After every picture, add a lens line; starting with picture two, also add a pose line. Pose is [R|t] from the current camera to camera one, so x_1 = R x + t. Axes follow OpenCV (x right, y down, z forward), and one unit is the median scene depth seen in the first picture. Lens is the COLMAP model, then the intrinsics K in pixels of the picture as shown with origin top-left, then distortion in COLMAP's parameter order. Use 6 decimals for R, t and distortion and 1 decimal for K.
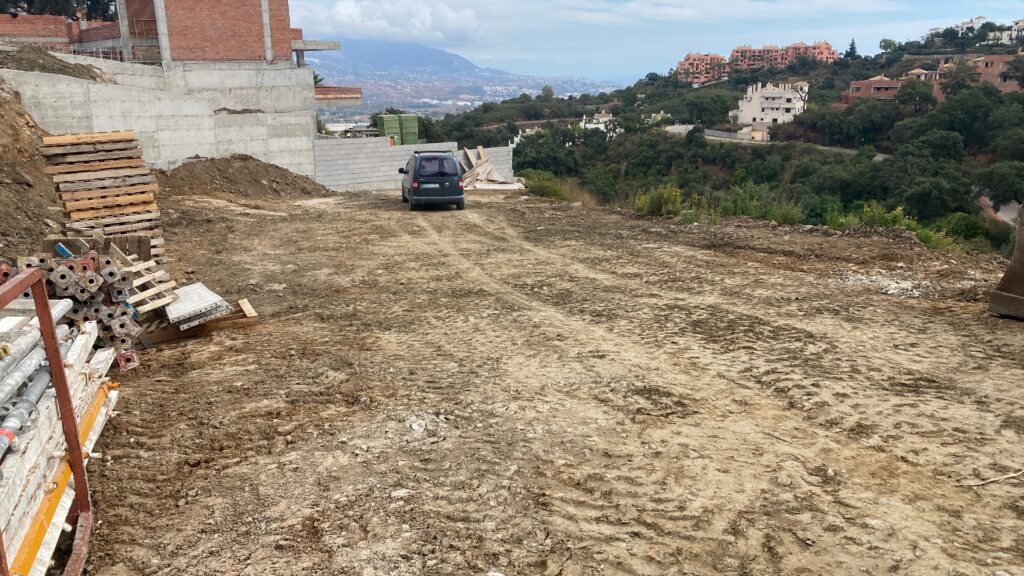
lens RADIAL K [[783.7, 0, 512.0], [0, 783.7, 288.0], [0, 0, 1]] dist [-0.001654, 0.006937]
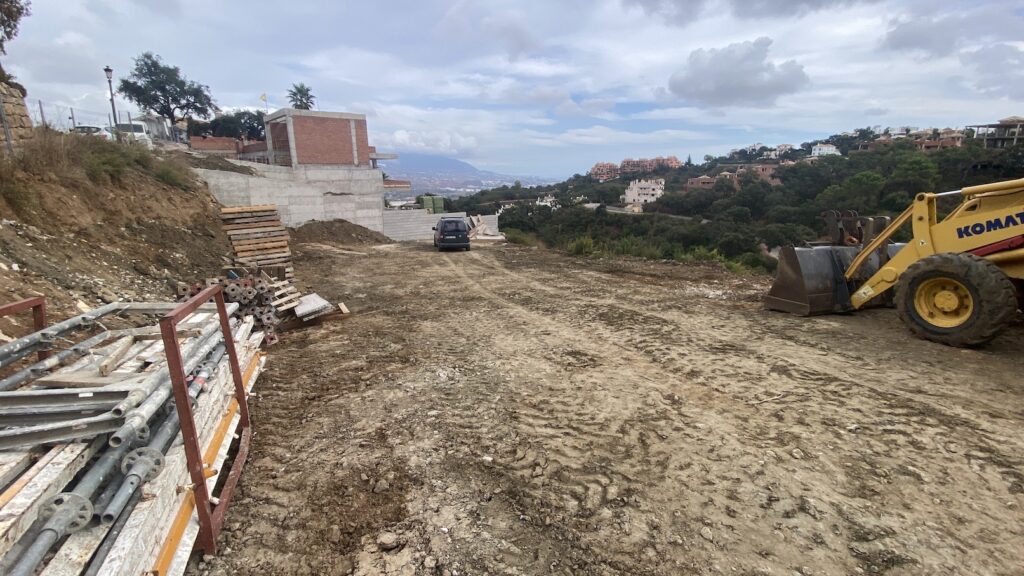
lens RADIAL K [[448.6, 0, 517.1], [0, 448.6, 288.7], [0, 0, 1]] dist [0.029912, -0.032496]
pose [[0.999077, -0.004325, 0.042748, 0.001110], [0.005019, 0.999857, -0.016128, 0.001052], [-0.042672, 0.016328, 0.998956, -0.003891]]
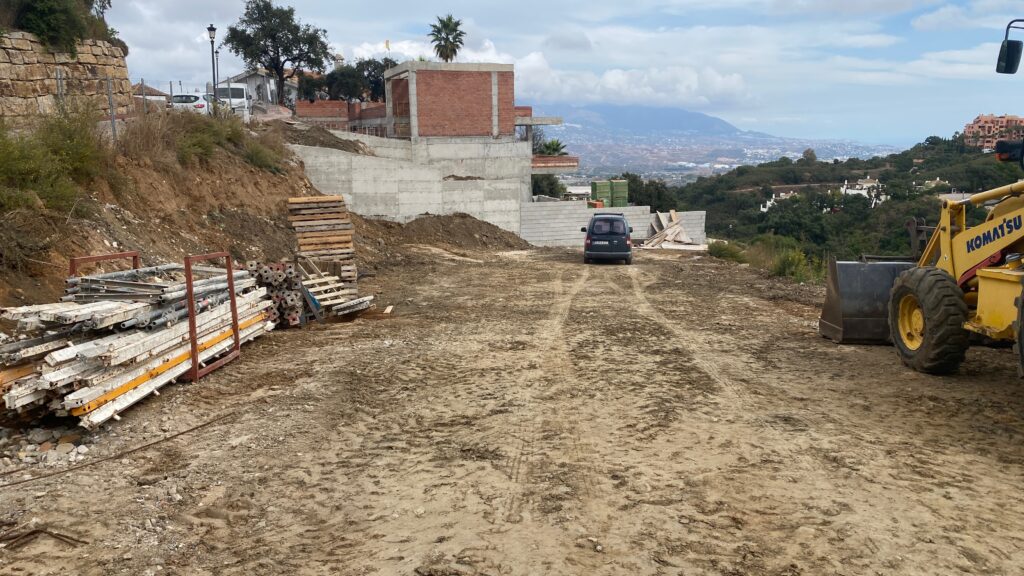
lens RADIAL K [[766.7, 0, 512.0], [0, 766.7, 288.0], [0, 0, 1]] dist [0.223214, -0.641611]
pose [[0.950468, 0.056462, -0.305650, 0.434066], [-0.079509, 0.994811, -0.063476, 0.072087], [0.300480, 0.084634, 0.950026, -0.468387]]
